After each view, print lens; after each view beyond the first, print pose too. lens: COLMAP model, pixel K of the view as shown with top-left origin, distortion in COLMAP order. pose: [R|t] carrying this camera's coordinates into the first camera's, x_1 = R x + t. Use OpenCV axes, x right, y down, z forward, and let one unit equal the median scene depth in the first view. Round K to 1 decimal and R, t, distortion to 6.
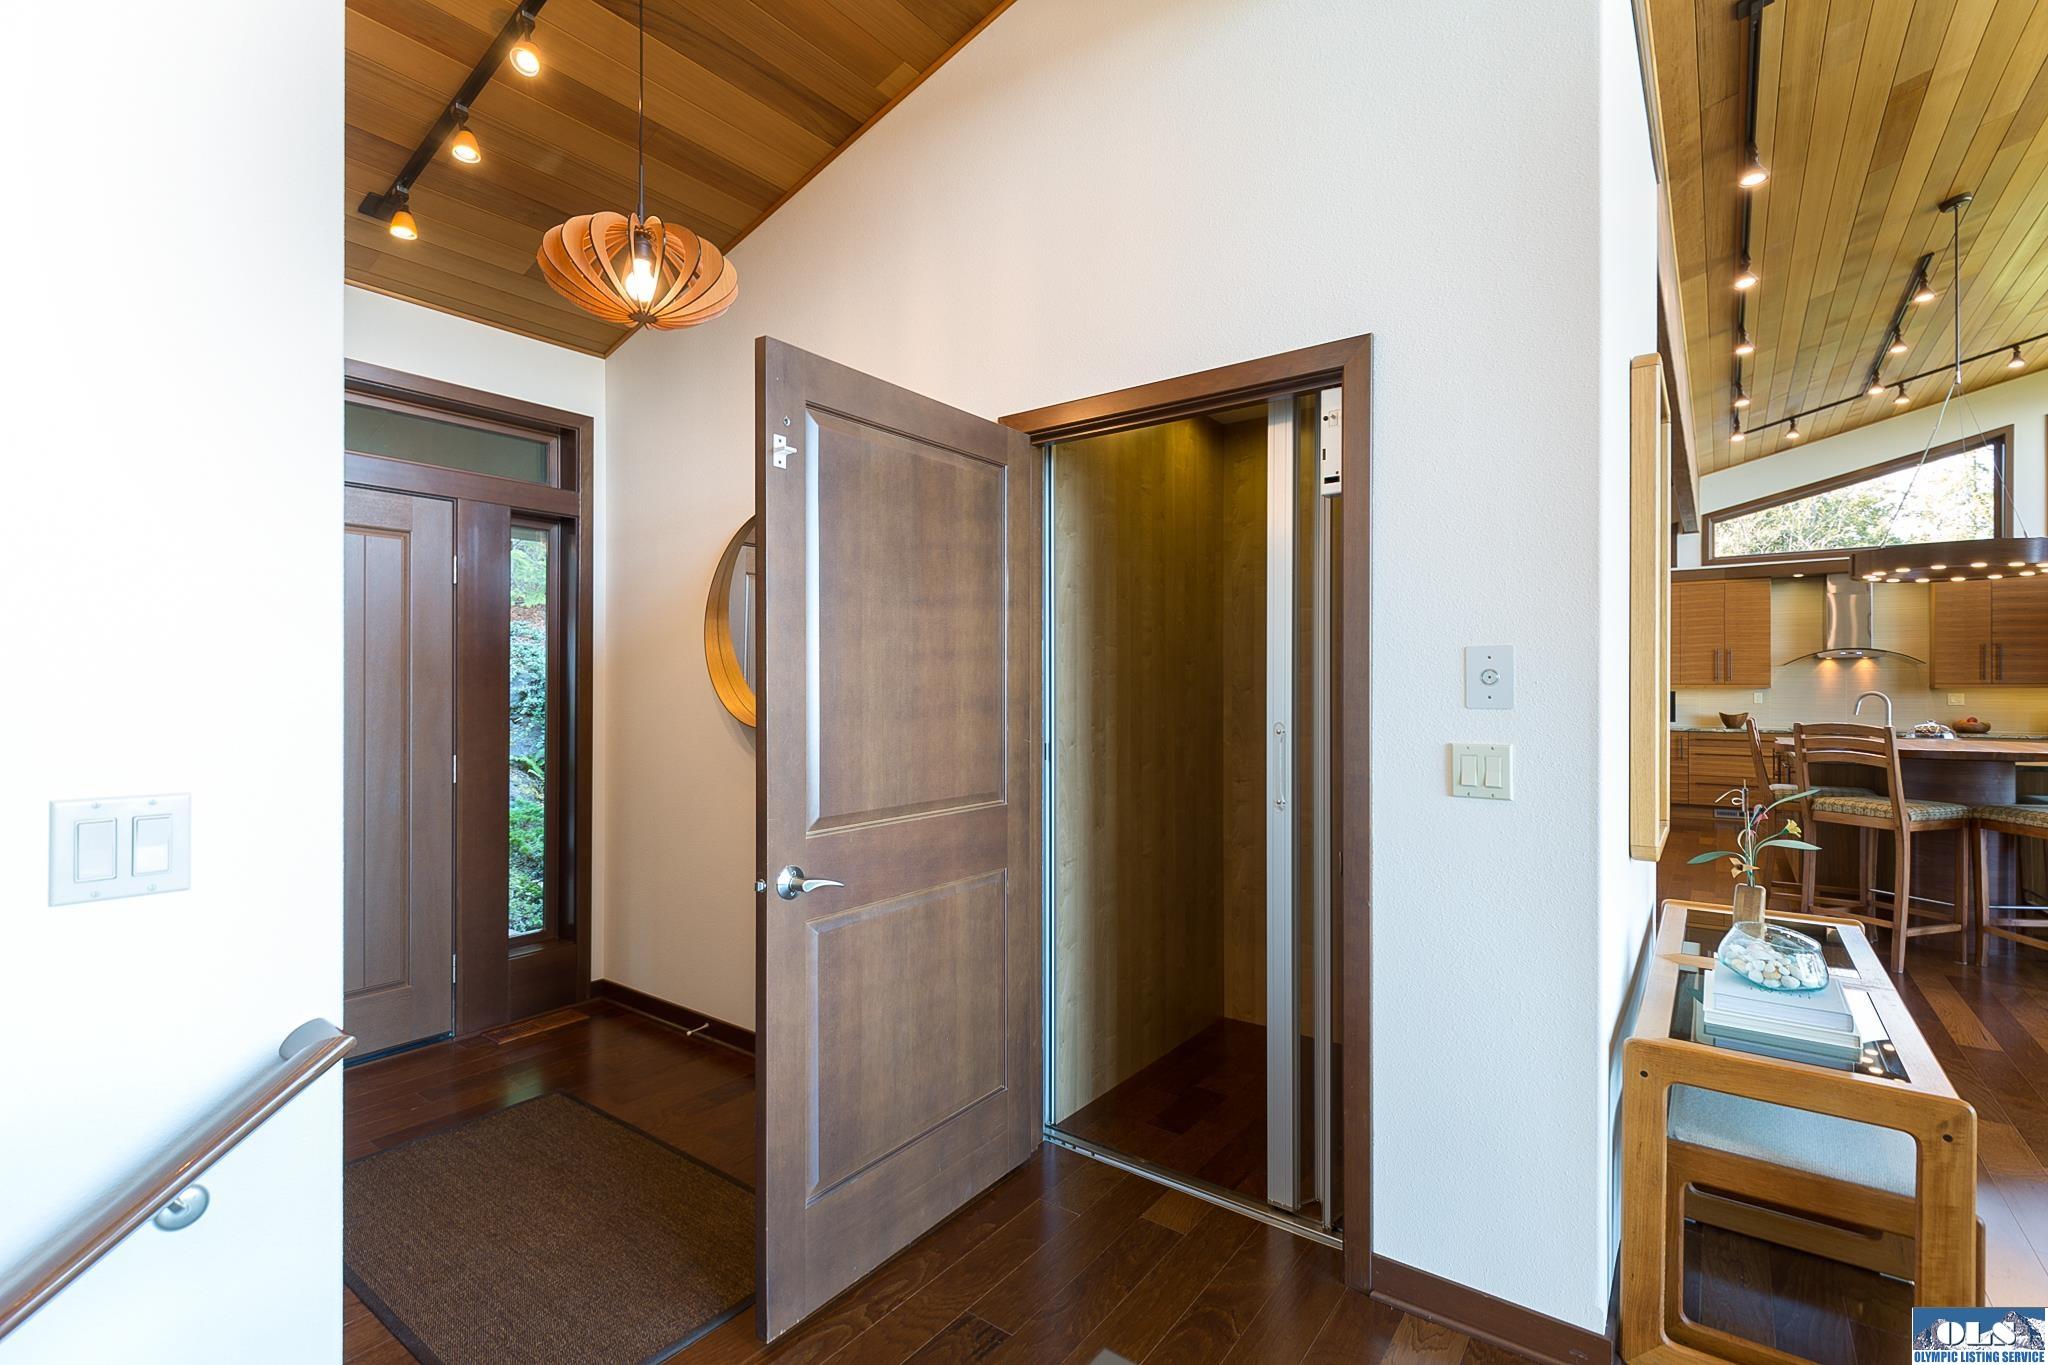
lens RADIAL K [[938.9, 0, 1023.9], [0, 938.9, 687.3], [0, 0, 1]] dist [0.014819, -0.006872]
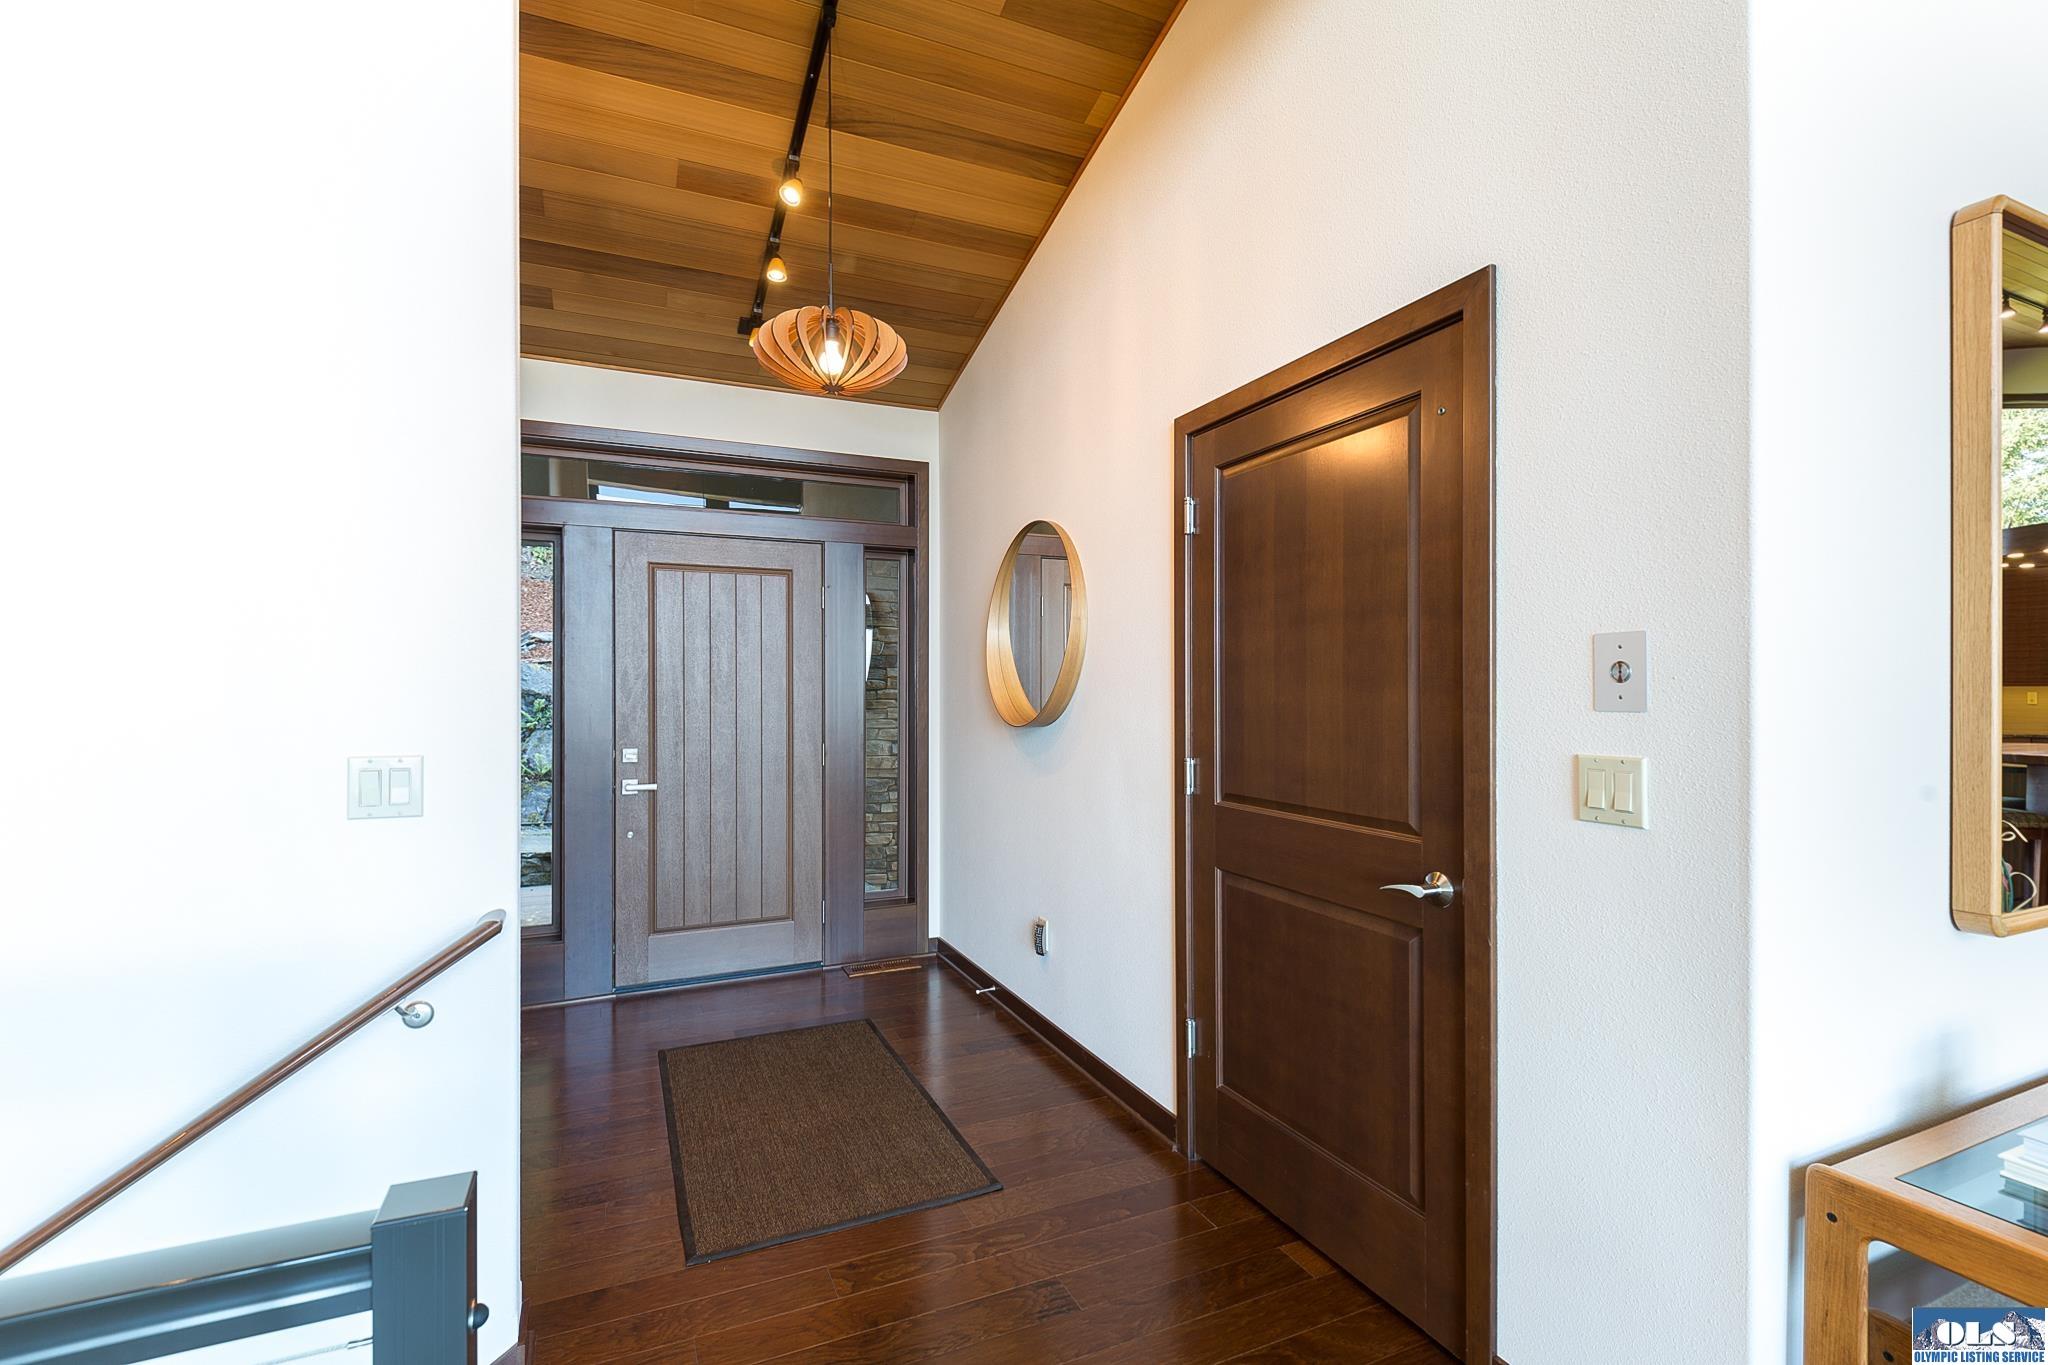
lens RADIAL K [[938.9, 0, 1034.6], [0, 938.9, 694.2], [0, 0, 1]] dist [0.014819, -0.006872]
pose [[0.872393, -0.002046, -0.488801, 0.388569], [0.003669, 0.999990, 0.002362, 0.003620], [0.488791, -0.003854, 0.872392, 0.057824]]
